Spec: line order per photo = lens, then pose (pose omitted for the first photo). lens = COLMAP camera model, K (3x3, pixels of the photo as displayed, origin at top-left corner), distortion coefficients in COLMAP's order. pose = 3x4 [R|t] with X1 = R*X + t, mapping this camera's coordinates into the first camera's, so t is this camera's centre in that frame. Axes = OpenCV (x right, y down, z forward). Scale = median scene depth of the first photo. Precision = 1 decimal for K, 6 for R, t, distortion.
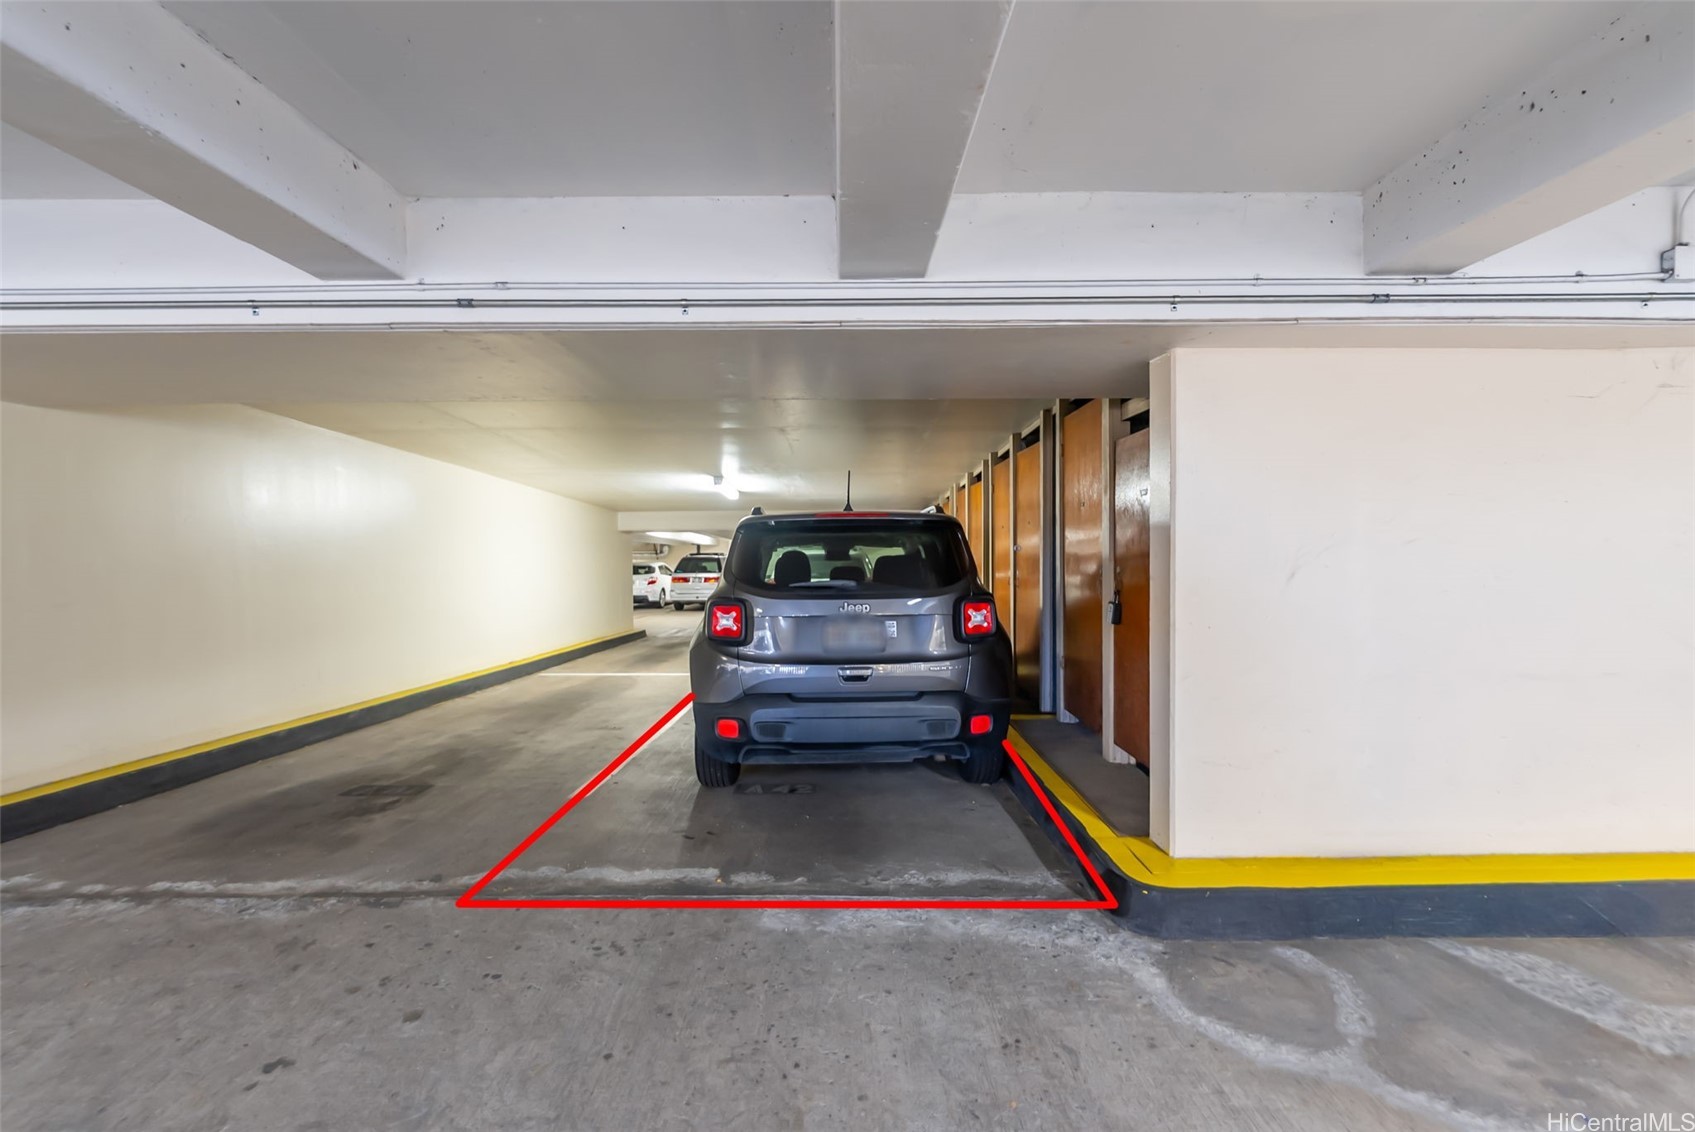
lens RADIAL K [[706.6, 0, 850.6], [0, 706.6, 567.1], [0, 0, 1]] dist [-0.000031, -0.000283]
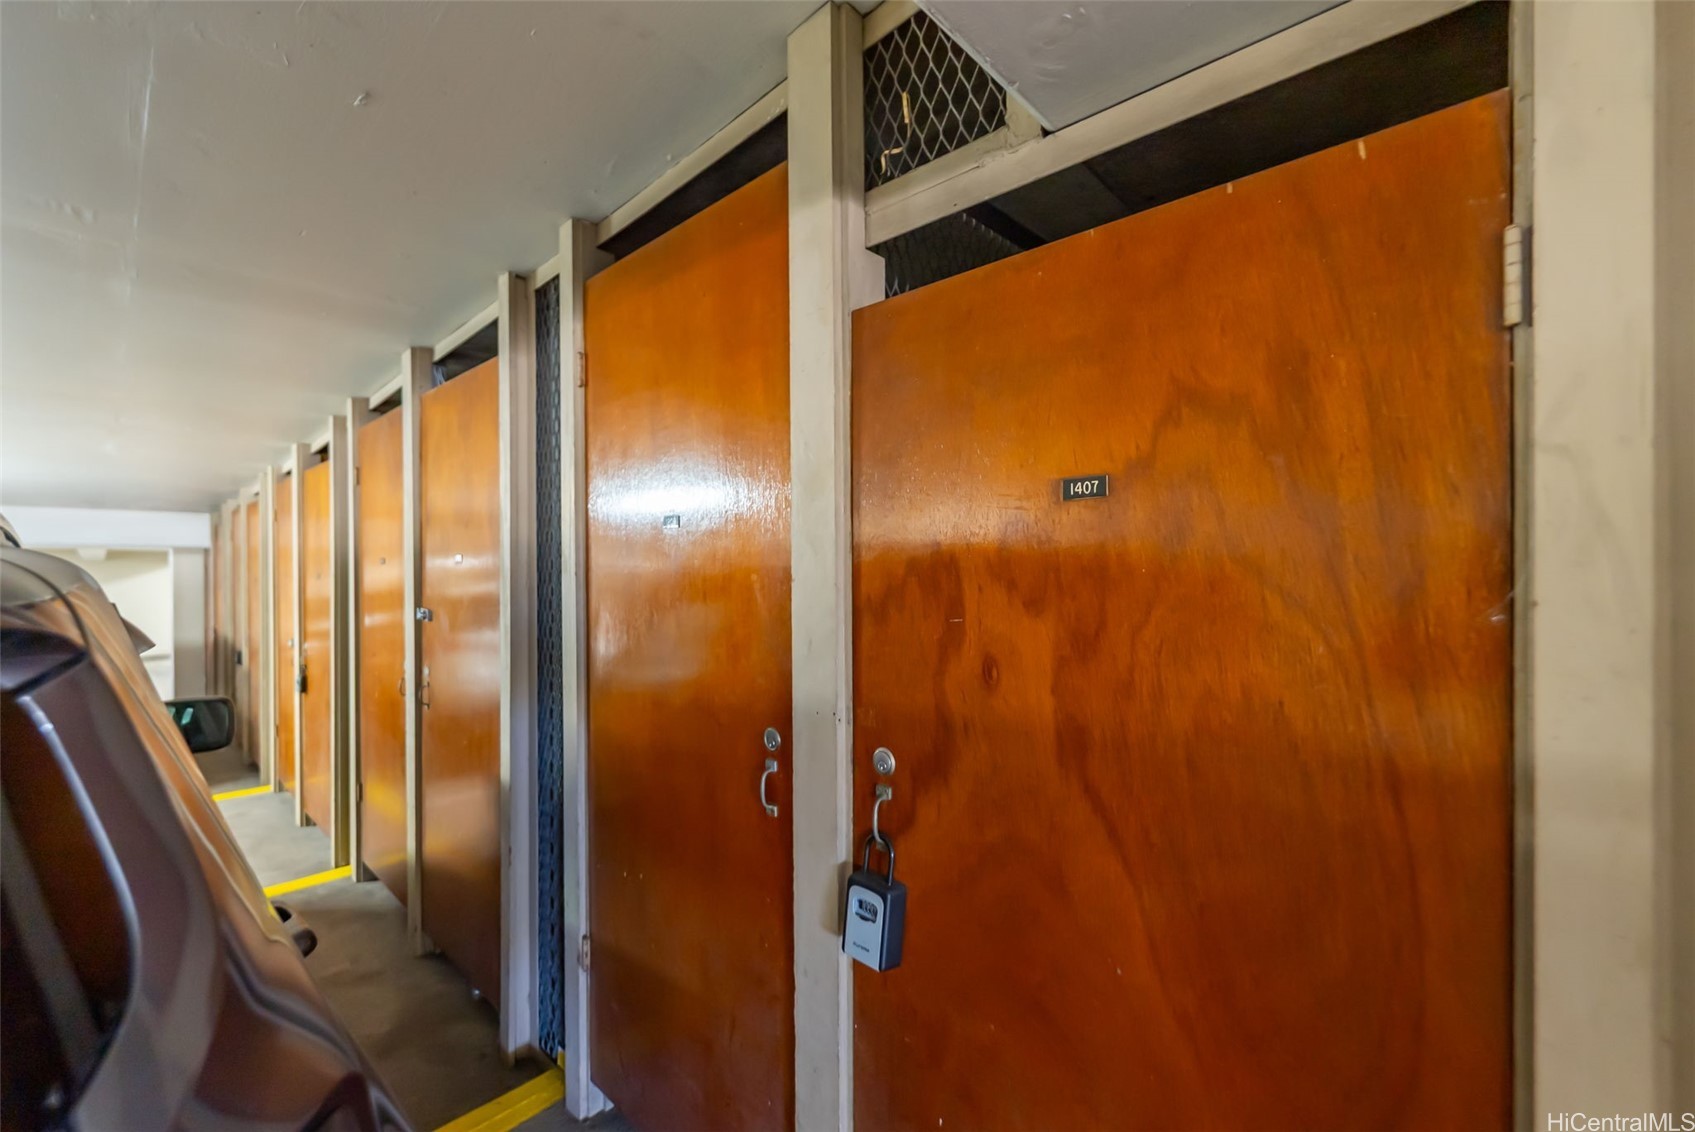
lens RADIAL K [[706.6, 0, 850.6], [0, 706.6, 567.1], [0, 0, 1]] dist [-0.000031, -0.000283]
pose [[0.693224, -0.002214, 0.720719, 0.104147], [0.017195, 0.999761, -0.013468, -0.045906], [-0.720517, 0.021729, 0.693097, 0.508233]]
